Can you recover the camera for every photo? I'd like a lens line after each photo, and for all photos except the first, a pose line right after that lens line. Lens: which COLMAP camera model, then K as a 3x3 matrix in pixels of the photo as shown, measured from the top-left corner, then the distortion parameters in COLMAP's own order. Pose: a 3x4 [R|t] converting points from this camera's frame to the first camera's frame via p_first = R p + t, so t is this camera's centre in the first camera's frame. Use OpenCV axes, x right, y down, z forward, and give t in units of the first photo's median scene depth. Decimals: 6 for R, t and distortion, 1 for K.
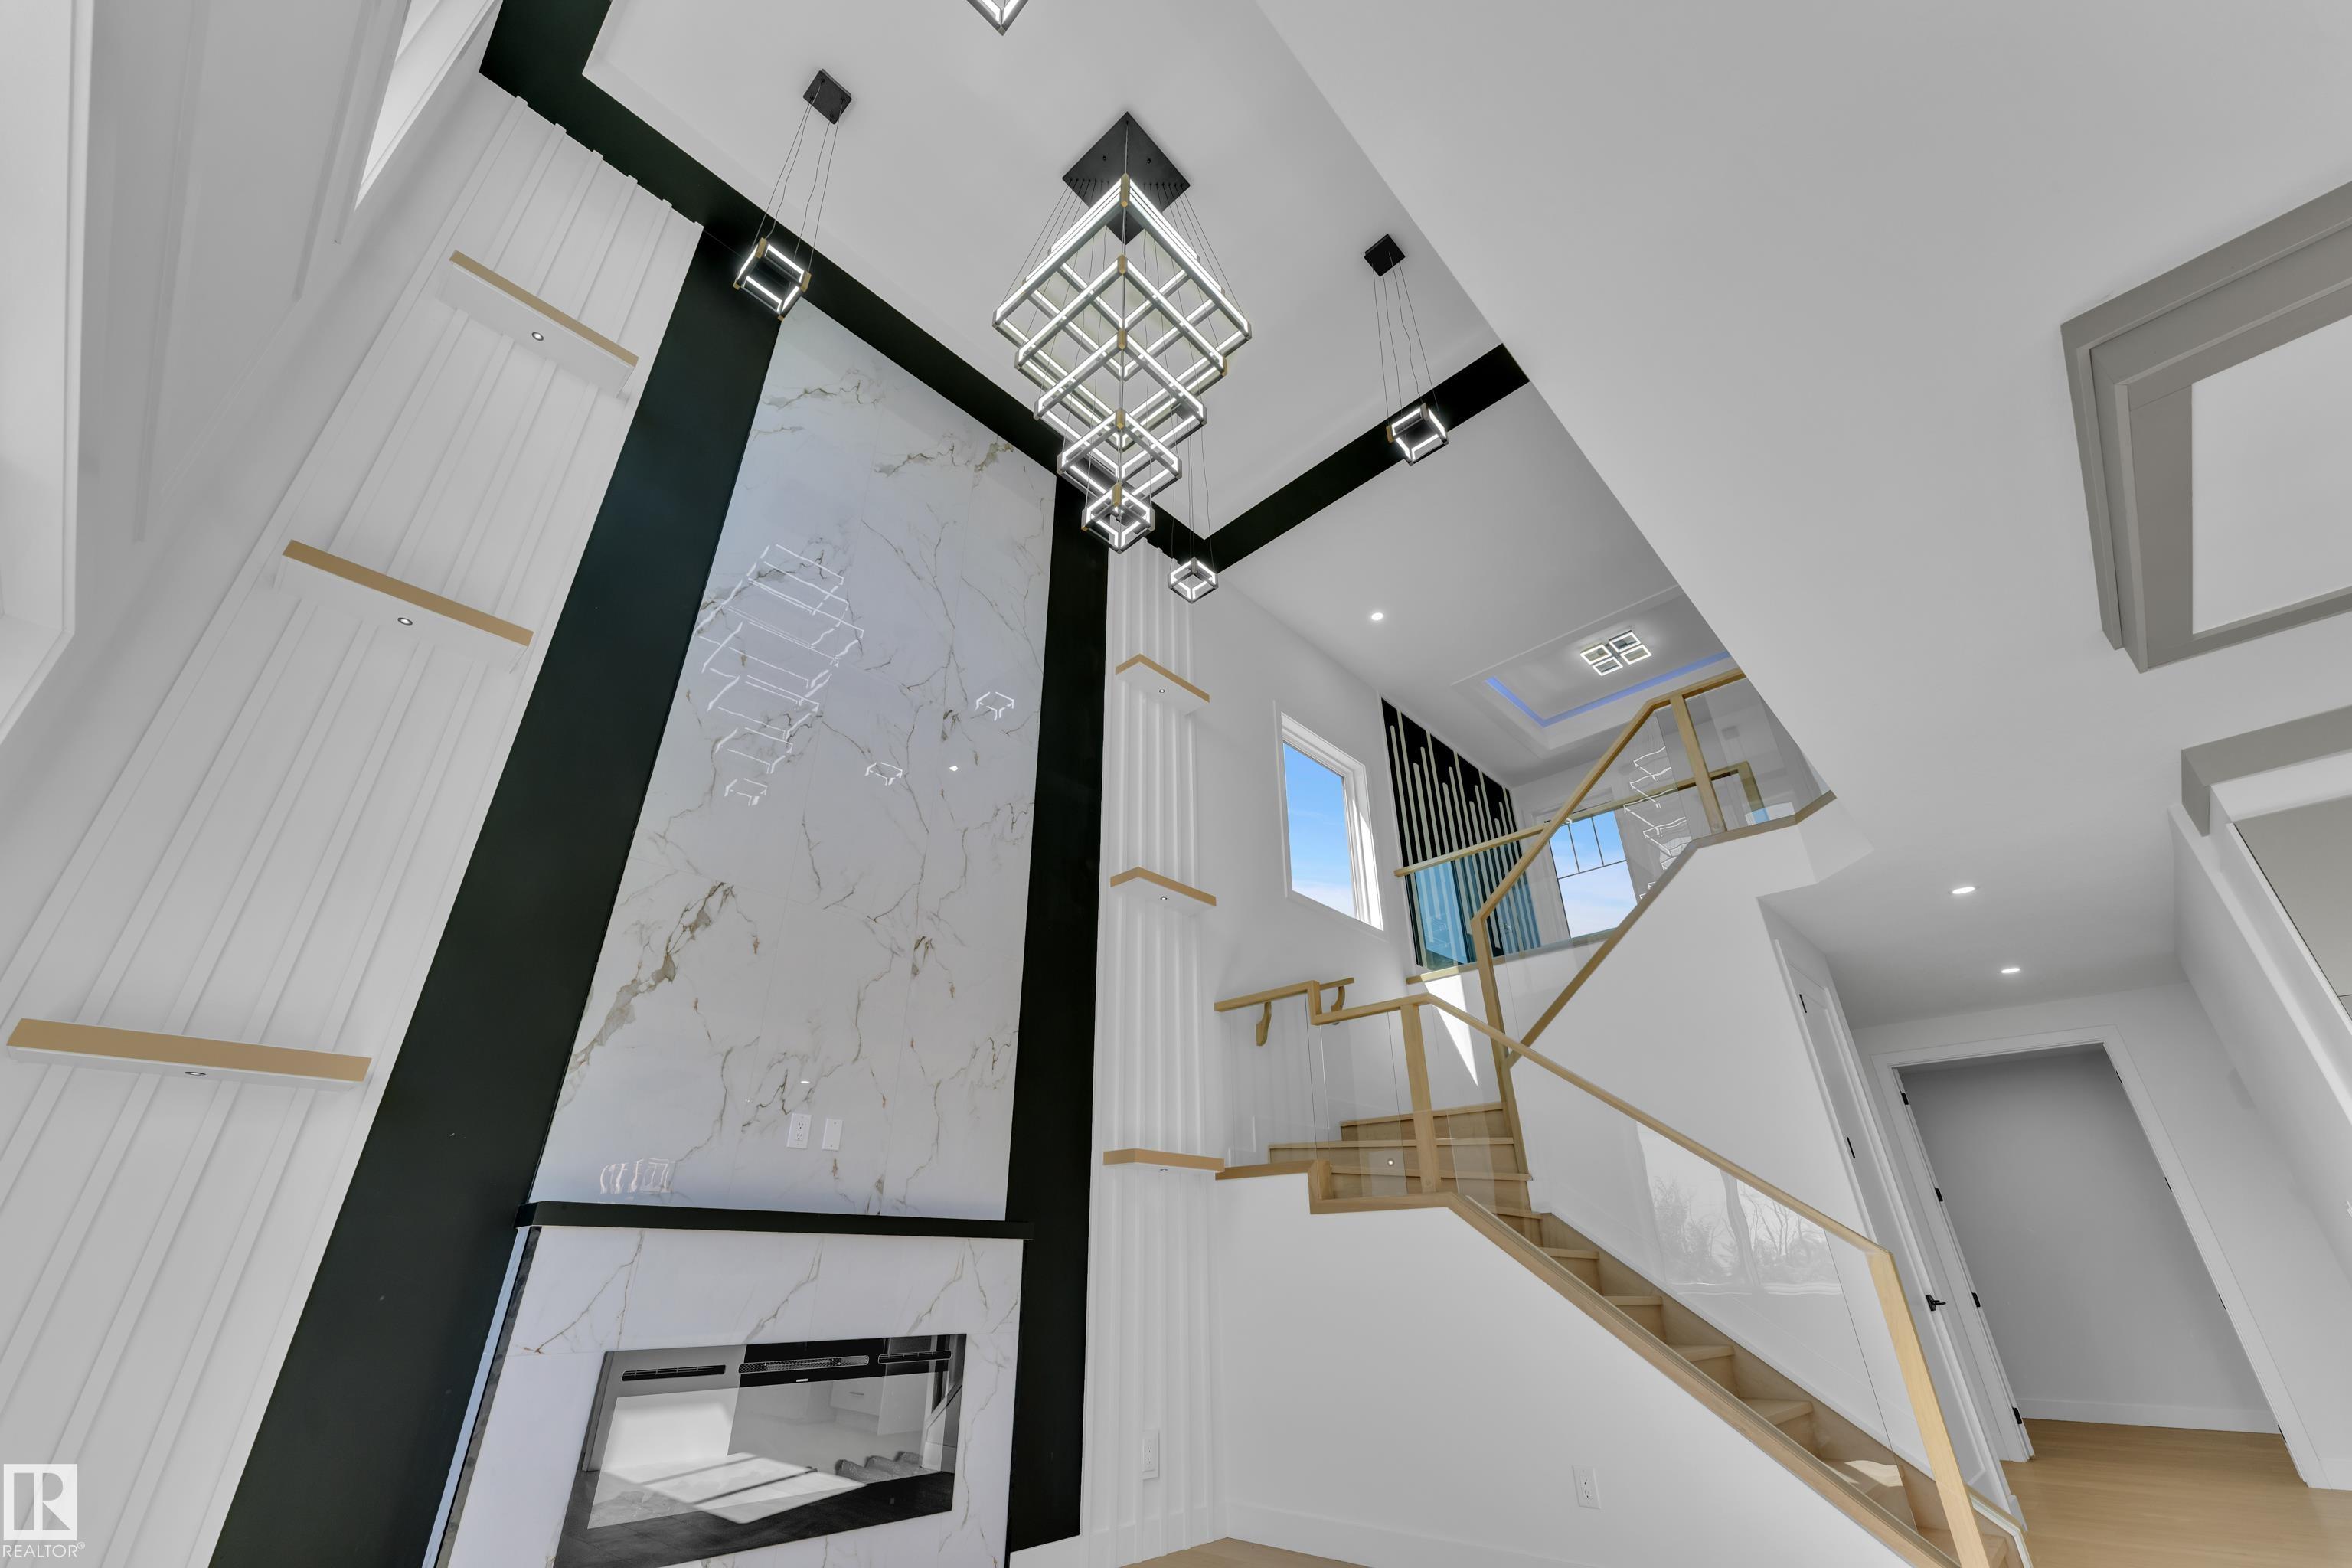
lens RADIAL K [[946.3, 0, 1173.9], [0, 946.3, 781.8], [0, 0, 1]] dist [0.000198, -0.000160]
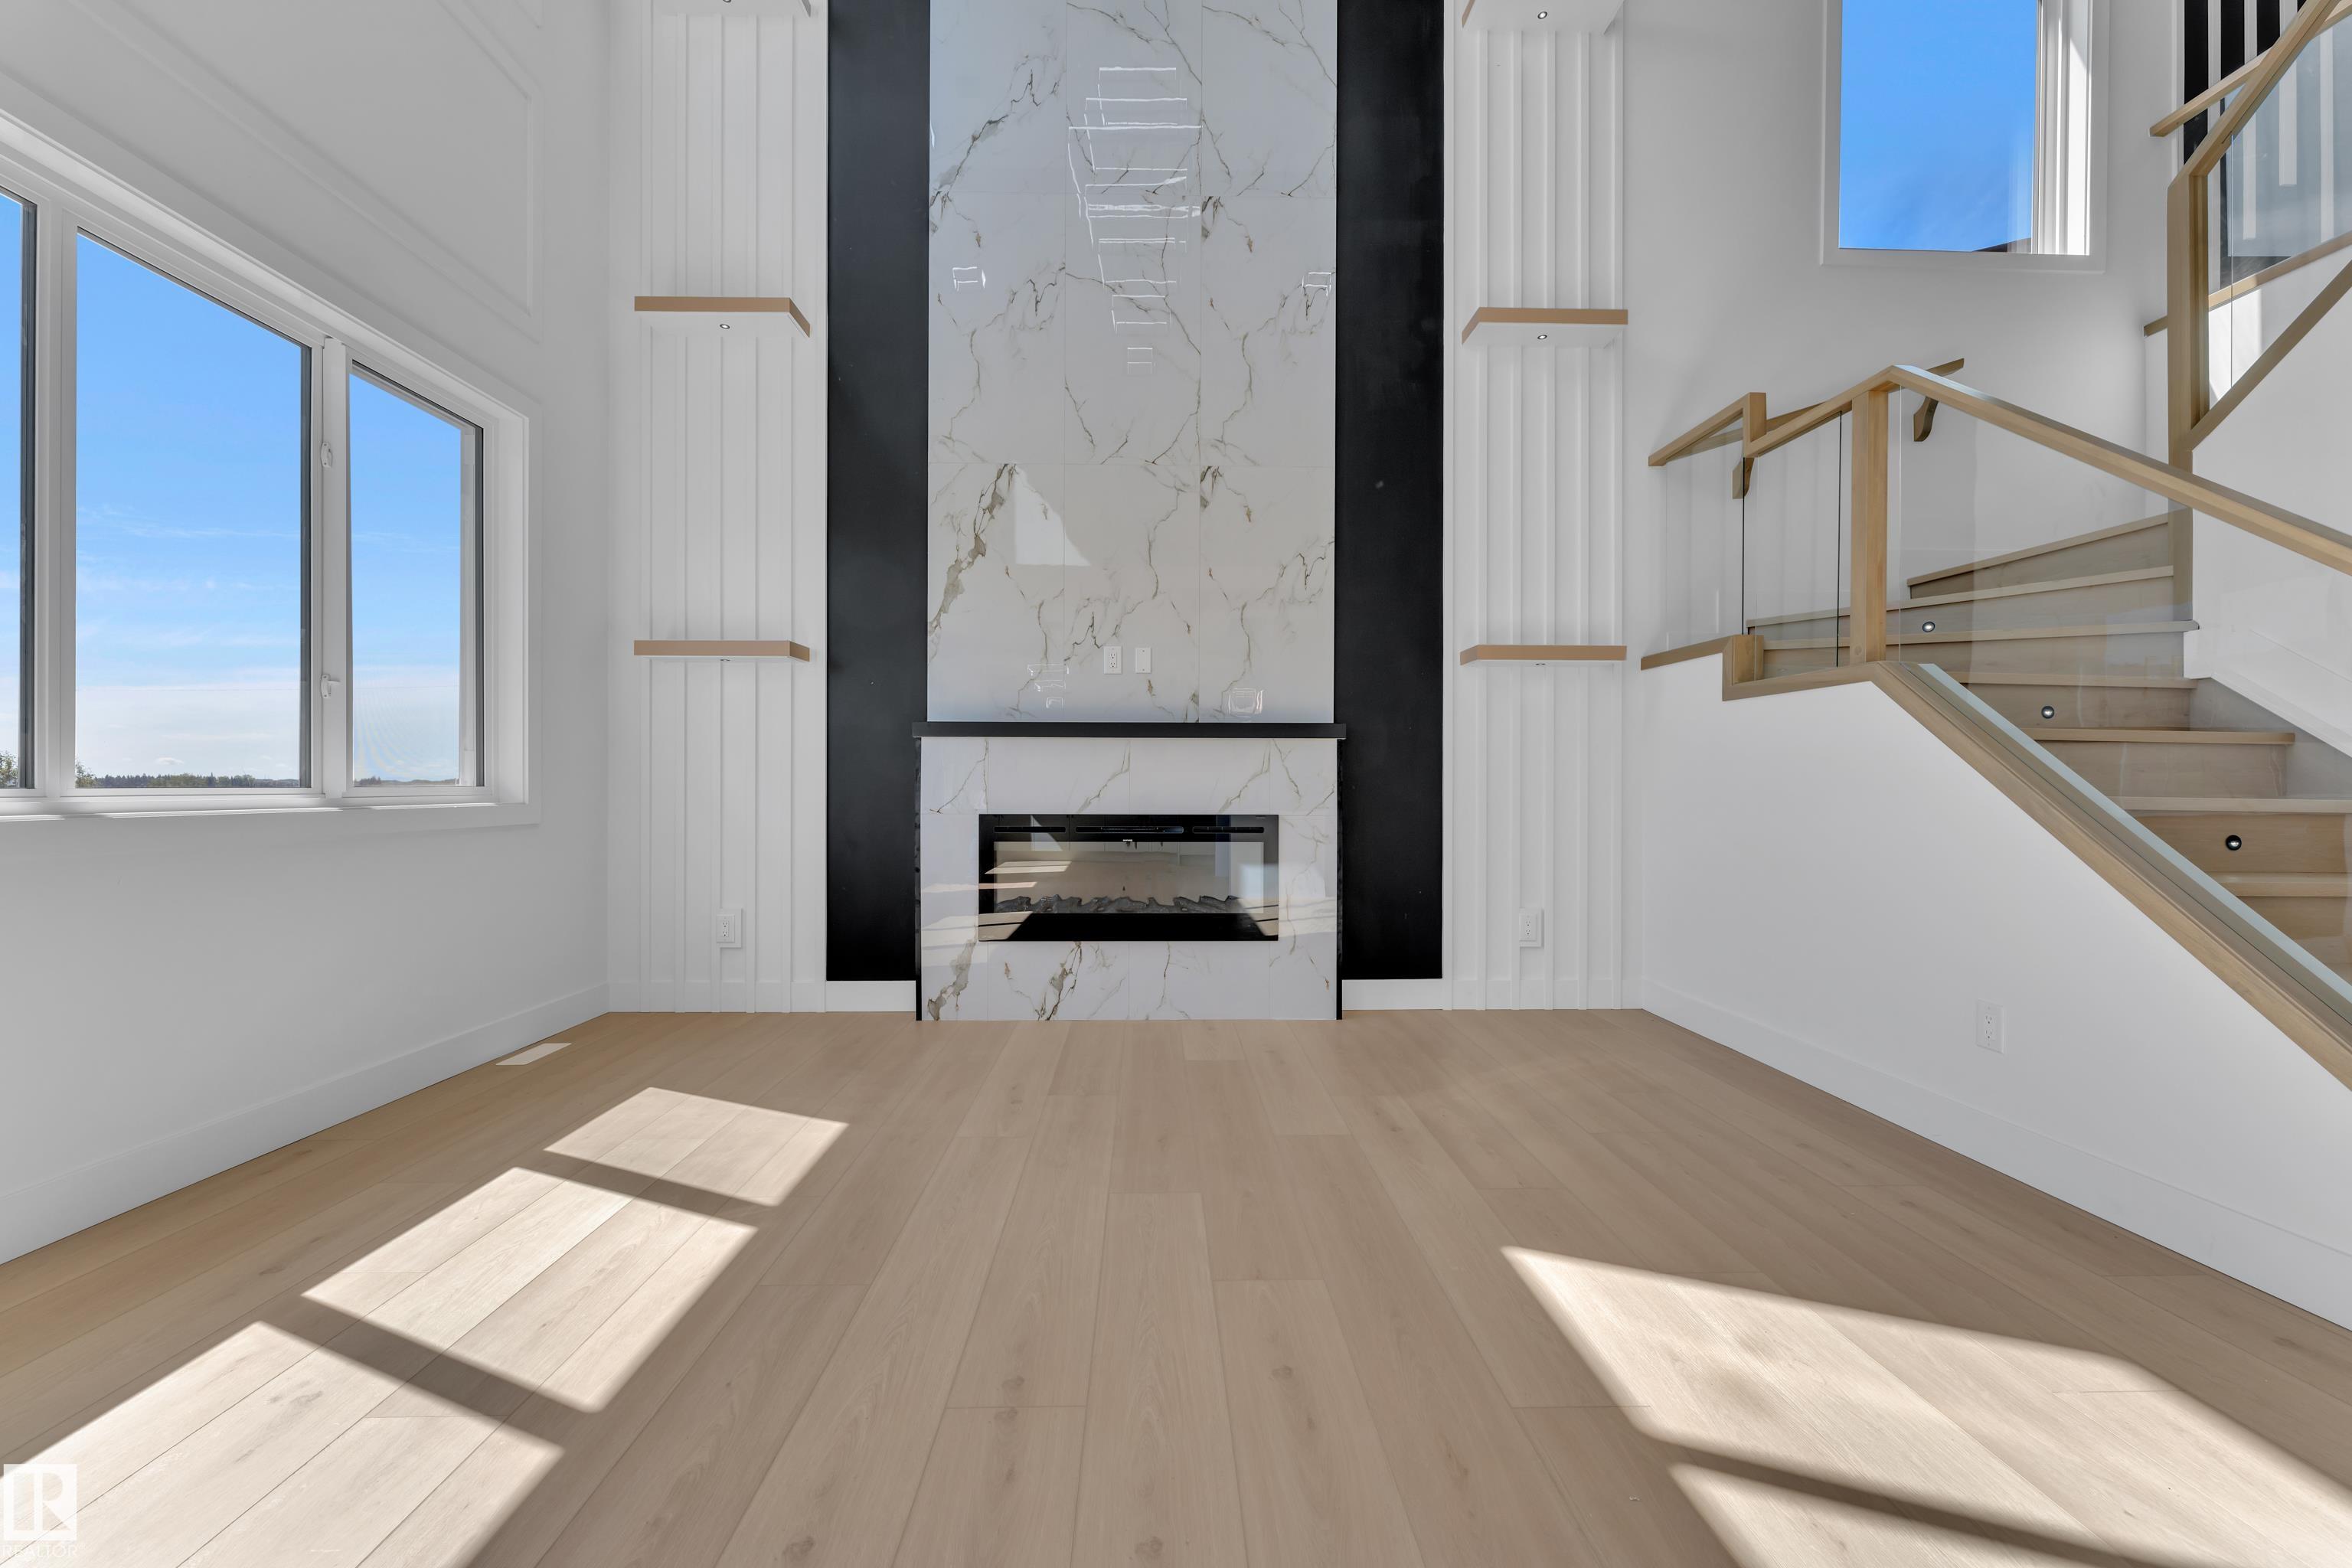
lens RADIAL K [[946.3, 0, 1170.7], [0, 946.3, 788.3], [0, 0, 1]] dist [0.000198, -0.000160]
pose [[0.703107, 0.012425, -0.710976, 0.459717], [0.325271, 0.883490, 0.337111, 0.125292], [0.632329, -0.468285, 0.617146, 0.222118]]
